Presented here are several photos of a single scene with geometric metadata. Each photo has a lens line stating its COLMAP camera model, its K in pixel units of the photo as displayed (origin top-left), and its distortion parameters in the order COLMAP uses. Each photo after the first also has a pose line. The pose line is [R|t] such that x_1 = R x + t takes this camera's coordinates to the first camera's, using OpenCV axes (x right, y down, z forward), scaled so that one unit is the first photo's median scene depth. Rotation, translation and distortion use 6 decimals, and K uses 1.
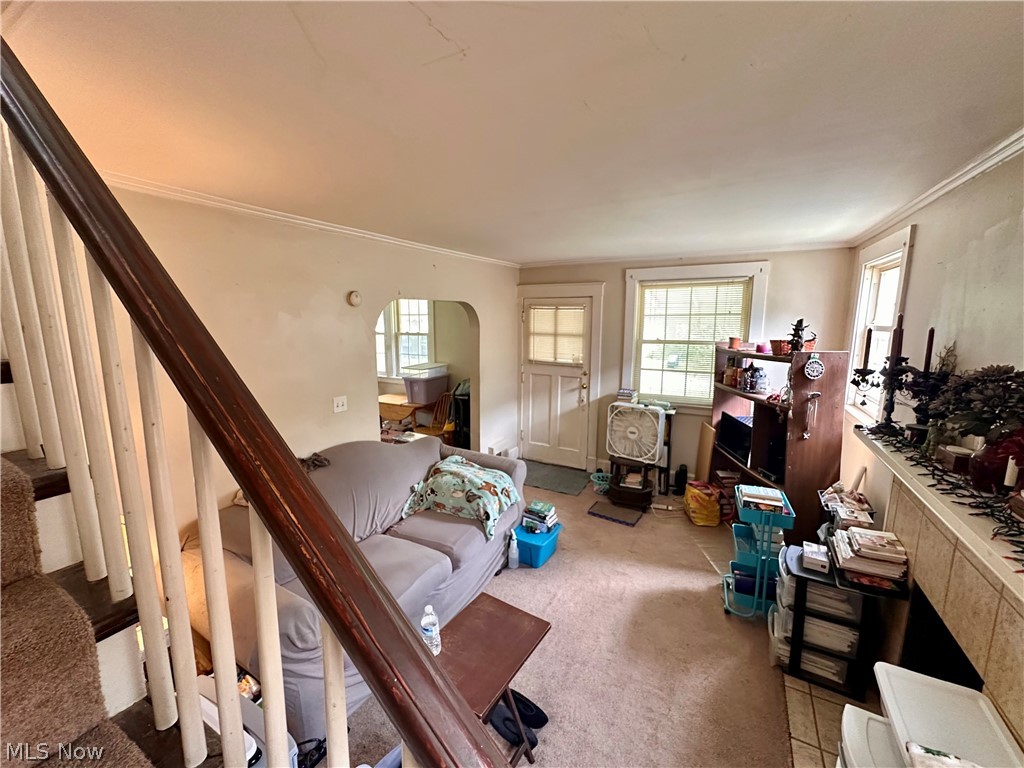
lens RADIAL K [[415.8, 0, 512.0], [0, 415.8, 384.0], [0, 0, 1]] dist [0.000808, 0.000159]
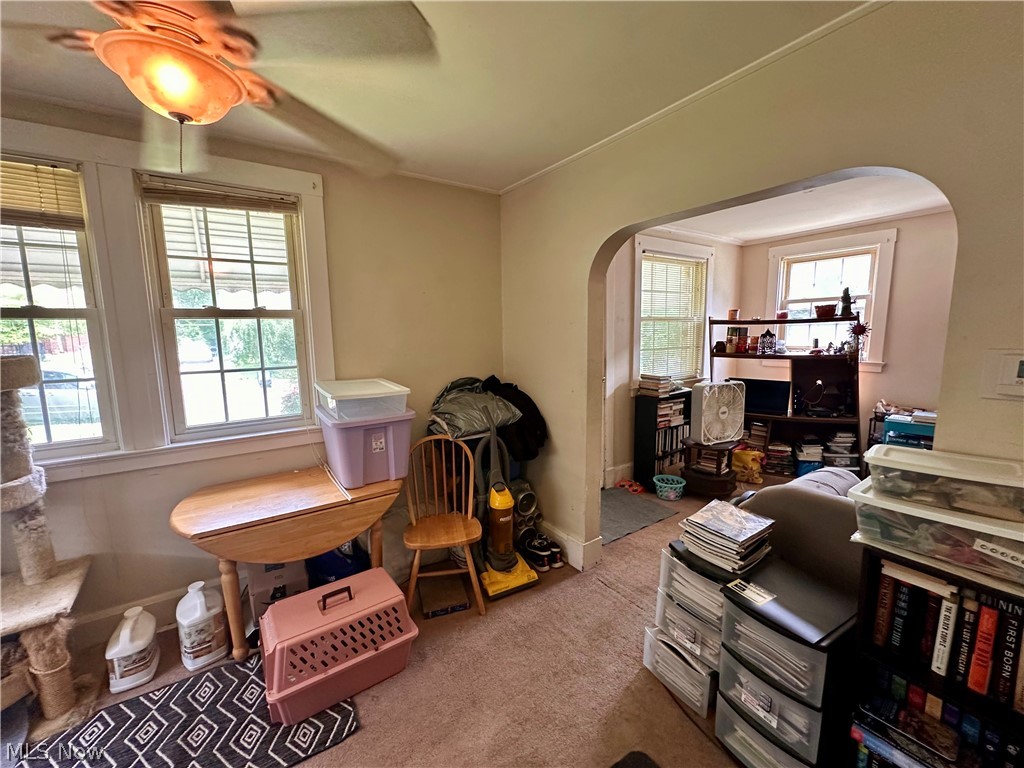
lens RADIAL K [[415.8, 0, 512.0], [0, 415.8, 384.0], [0, 0, 1]] dist [0.000808, 0.000159]
pose [[0.443319, -0.122972, 0.887889, -0.562556], [0.150313, 0.986717, 0.061609, -0.055215], [-0.883671, 0.106148, 0.455915, 0.785924]]
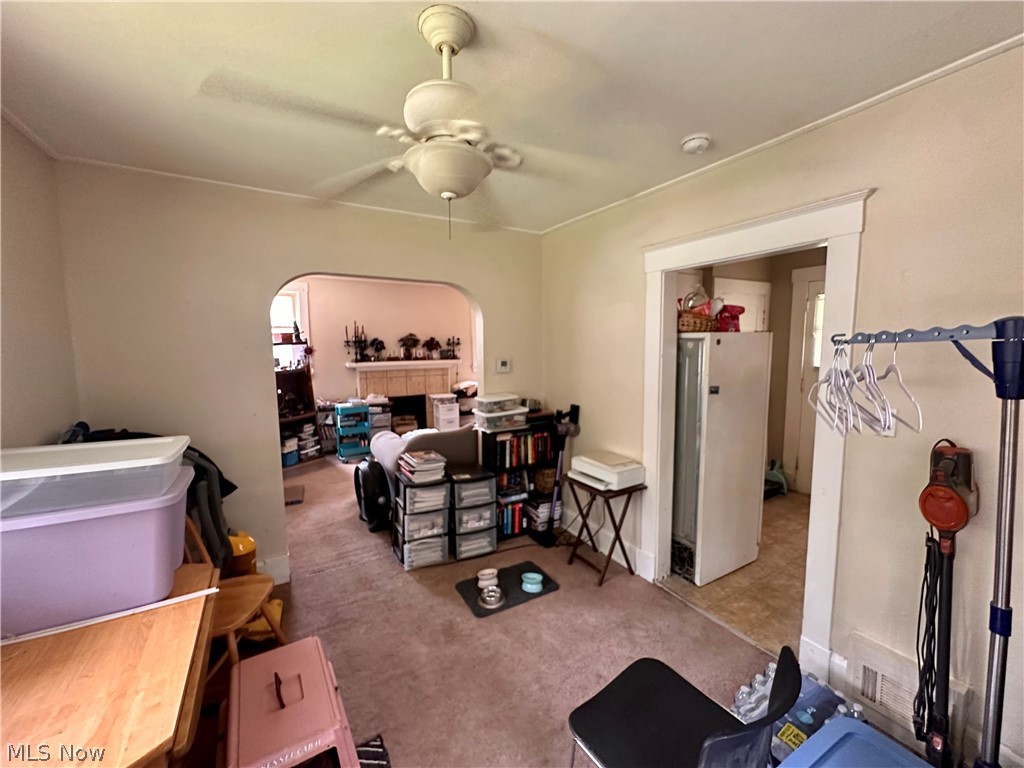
lens RADIAL K [[415.8, 0, 512.0], [0, 415.8, 384.0], [0, 0, 1]] dist [0.000808, 0.000159]
pose [[-0.863991, -0.044433, 0.501544, -0.604007], [0.083855, 0.969490, 0.230343, -0.124237], [-0.496476, 0.241071, -0.833904, 1.176783]]
